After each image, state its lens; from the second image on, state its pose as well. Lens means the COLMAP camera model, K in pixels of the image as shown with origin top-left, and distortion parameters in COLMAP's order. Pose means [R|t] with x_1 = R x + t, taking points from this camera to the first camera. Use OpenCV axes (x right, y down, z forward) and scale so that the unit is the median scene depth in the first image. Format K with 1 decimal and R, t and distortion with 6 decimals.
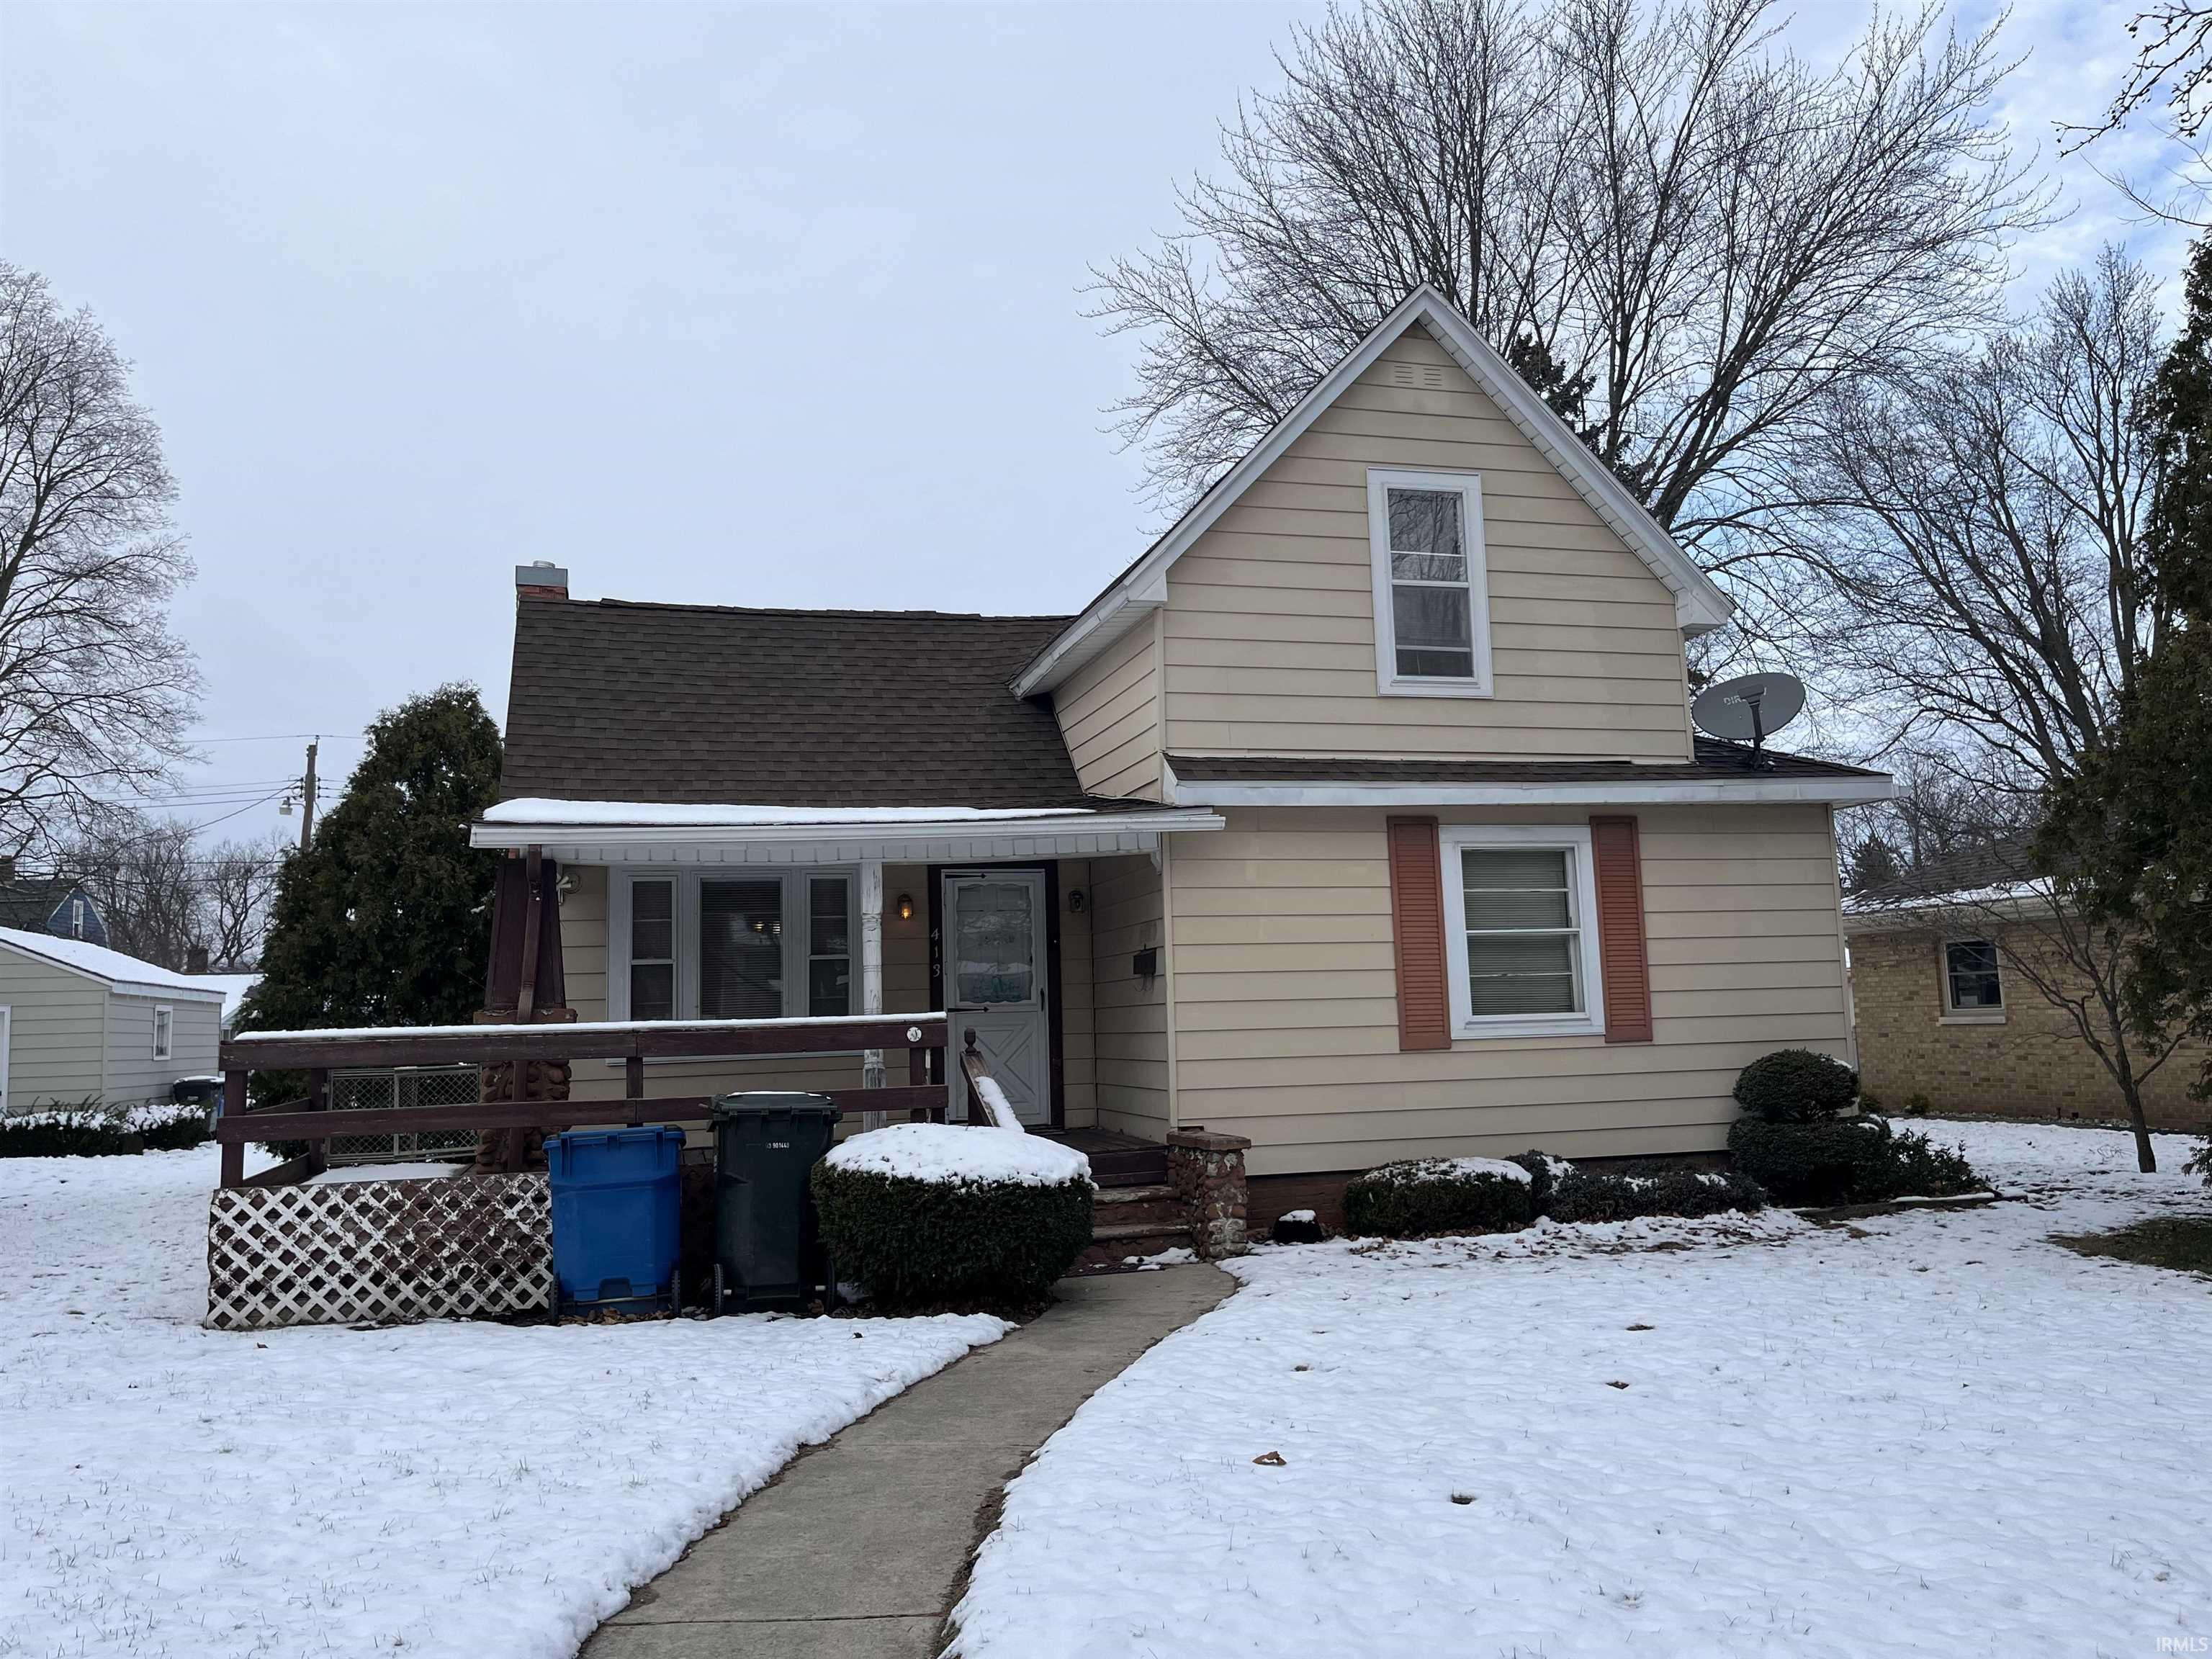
lens RADIAL K [[1652.8, 0, 1108.9], [0, 1652.8, 823.3], [0, 0, 1]] dist [0.038518, -0.053524]
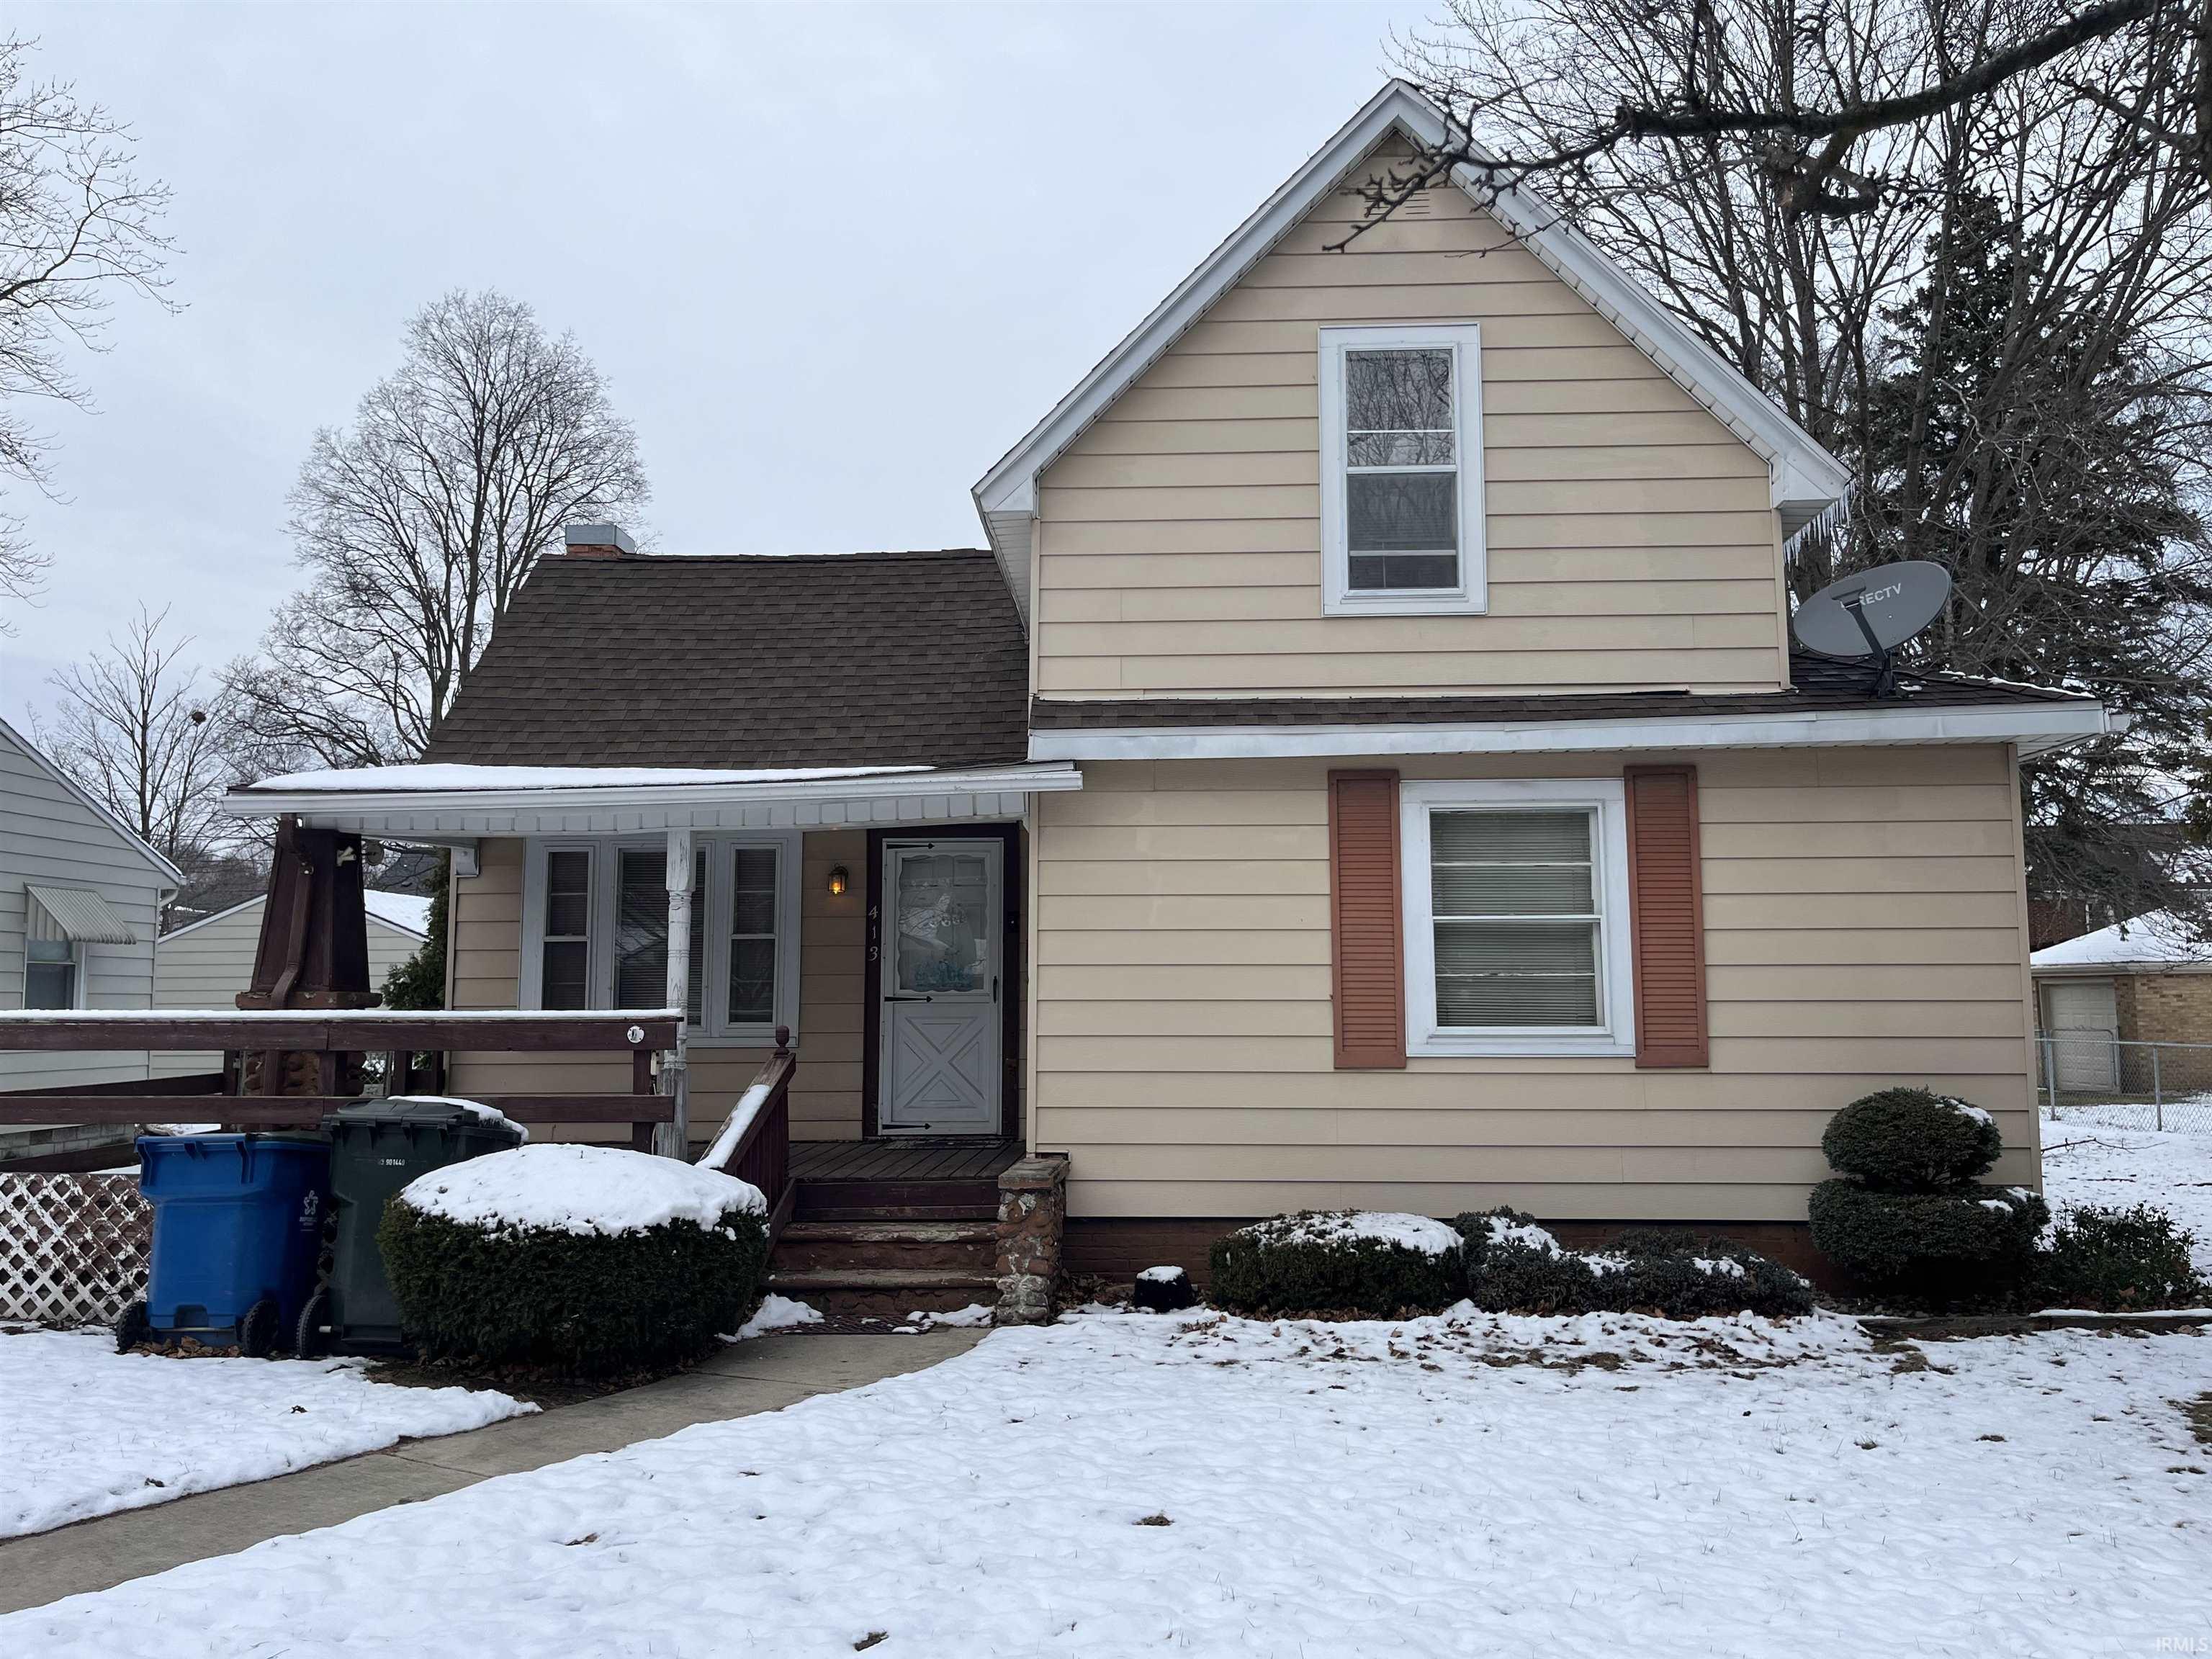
lens RADIAL K [[1652.8, 0, 1111.9], [0, 1652.8, 821.9], [0, 0, 1]] dist [0.038518, -0.053524]
pose [[0.951886, -0.005192, -0.306407, 0.314397], [0.011307, 0.999771, 0.018184, 0.005075], [0.306243, -0.020773, 0.951727, 0.223550]]
